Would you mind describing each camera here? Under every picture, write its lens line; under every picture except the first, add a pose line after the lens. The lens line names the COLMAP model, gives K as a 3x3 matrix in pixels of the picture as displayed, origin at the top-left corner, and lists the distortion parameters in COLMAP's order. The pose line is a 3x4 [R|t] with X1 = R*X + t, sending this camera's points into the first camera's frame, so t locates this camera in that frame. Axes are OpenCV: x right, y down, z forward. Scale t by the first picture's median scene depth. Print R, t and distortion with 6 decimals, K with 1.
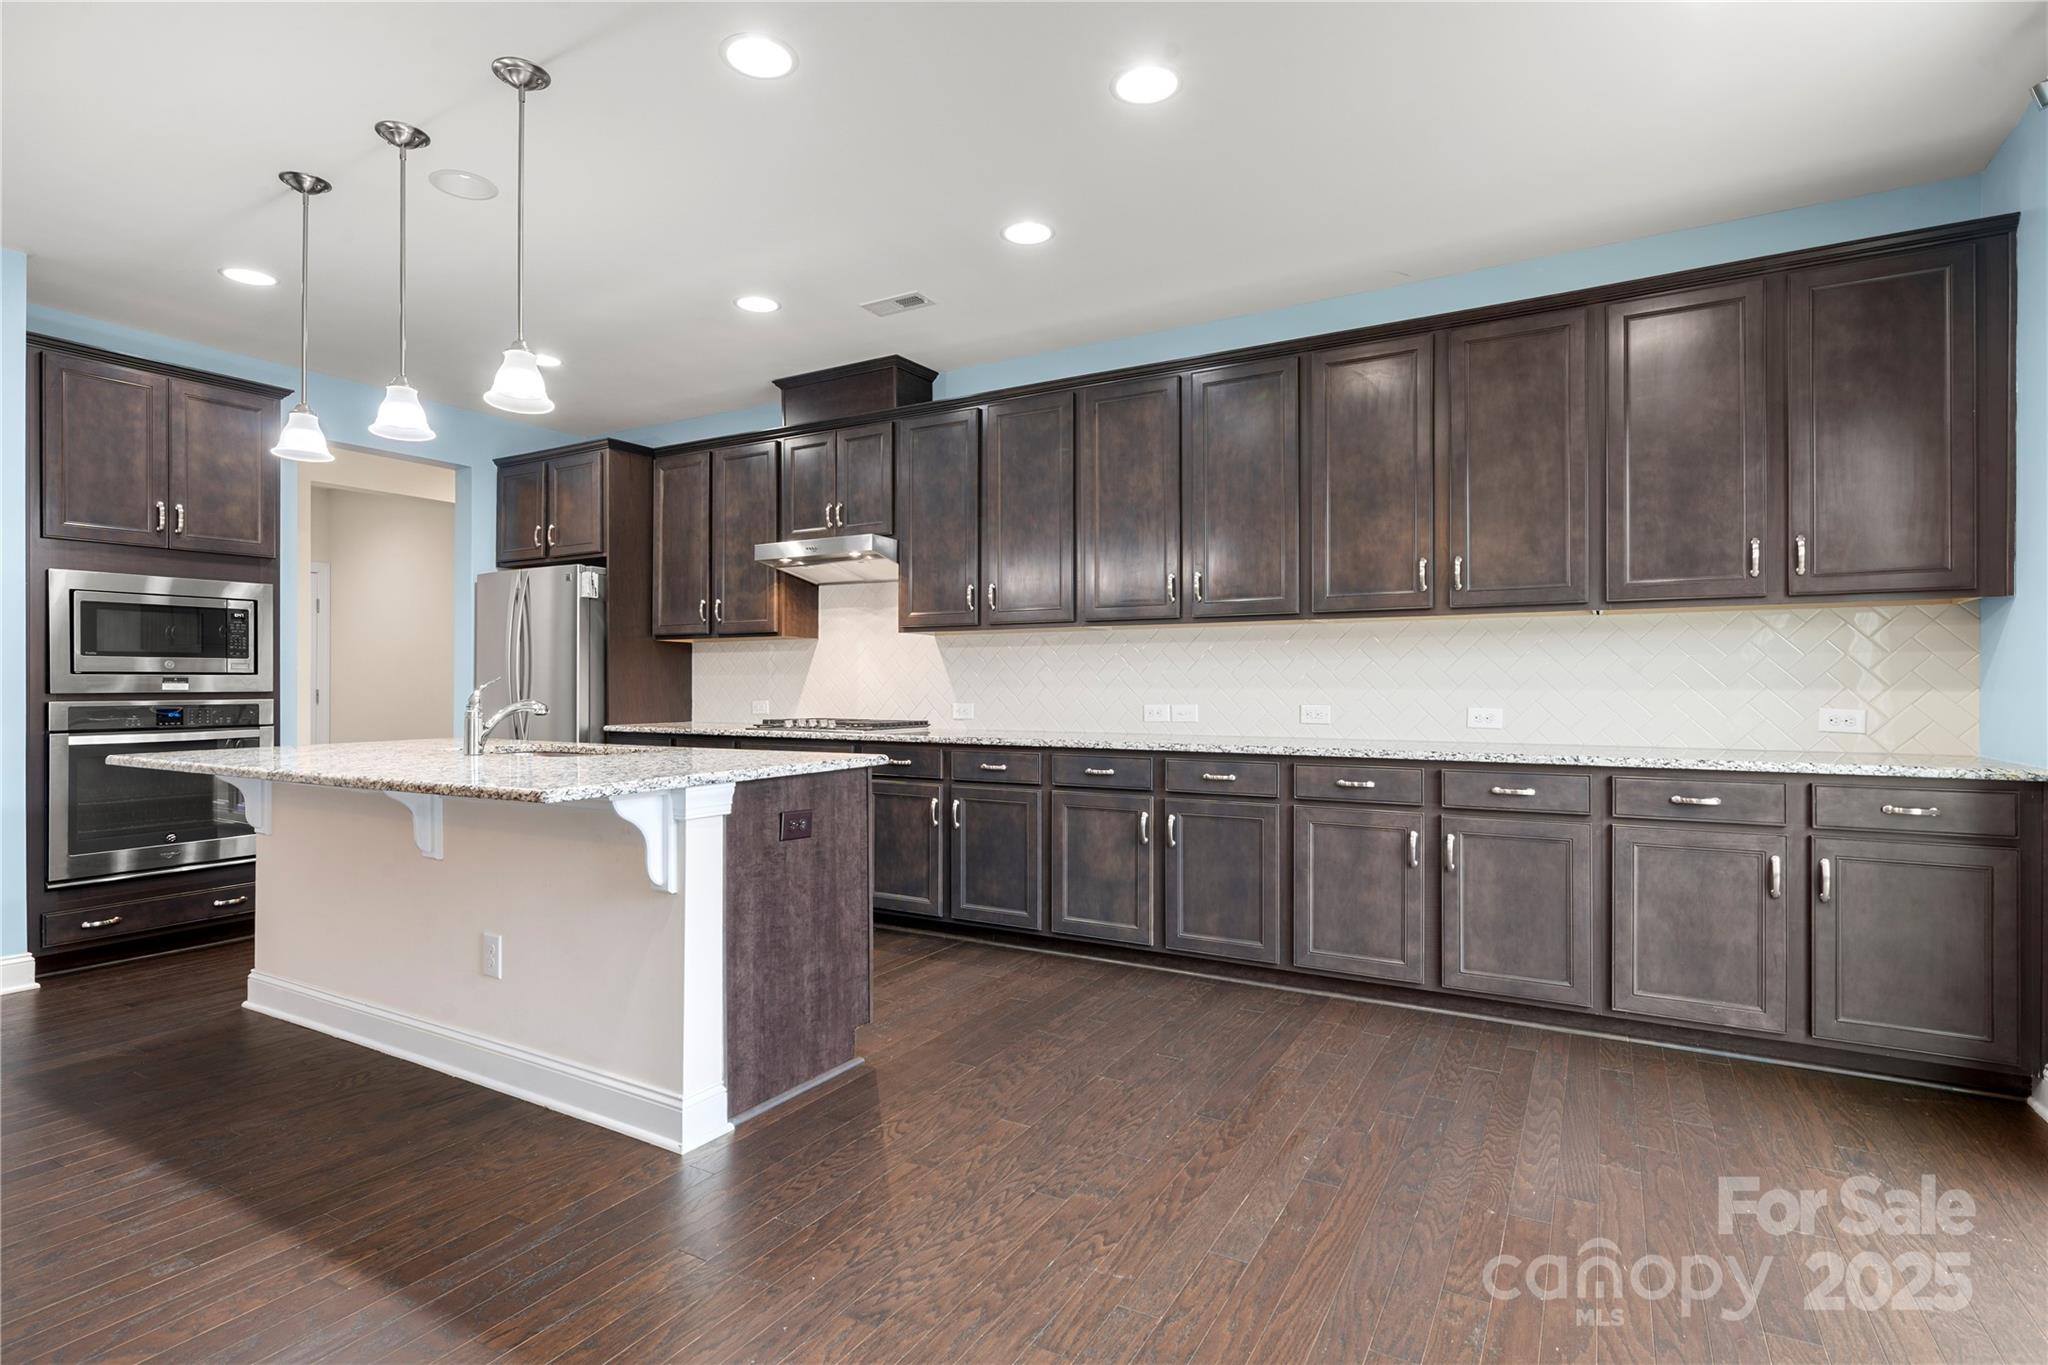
lens RADIAL K [[956.5, 0, 1019.2], [0, 956.5, 685.9], [0, 0, 1]] dist [-0.008155, -0.000659]
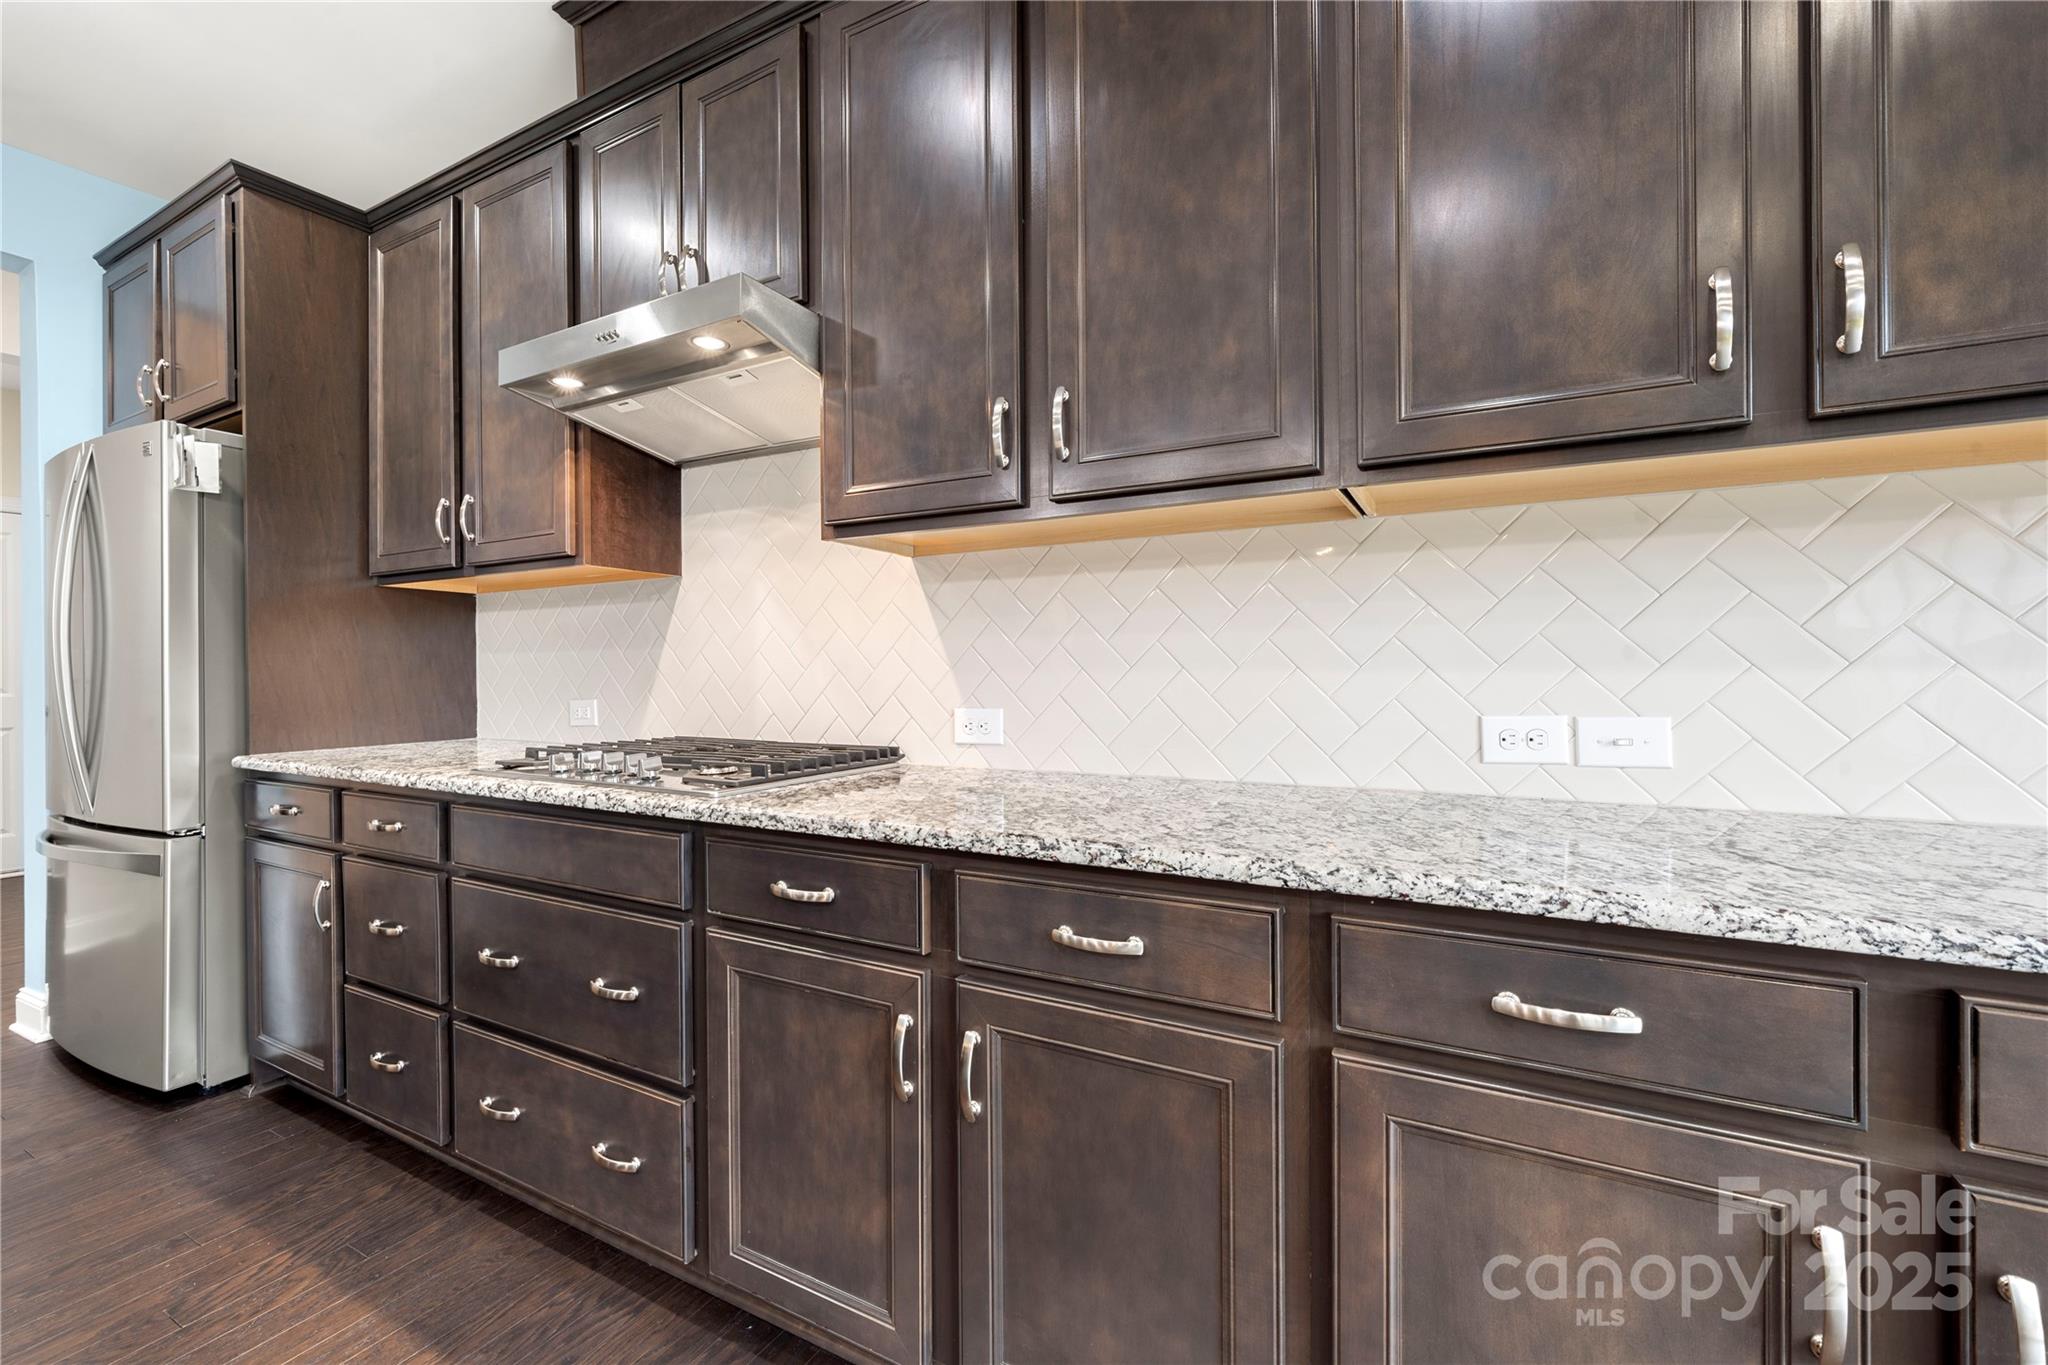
lens RADIAL K [[901.1, 0, 1021.8], [0, 901.1, 666.1], [0, 0, 1]] dist [0.000790, -0.000274]
pose [[0.999883, -0.009547, 0.011926, -0.050958], [0.009559, 0.999954, -0.001026, 0.000096], [-0.011915, 0.001140, 0.999928, 0.691295]]
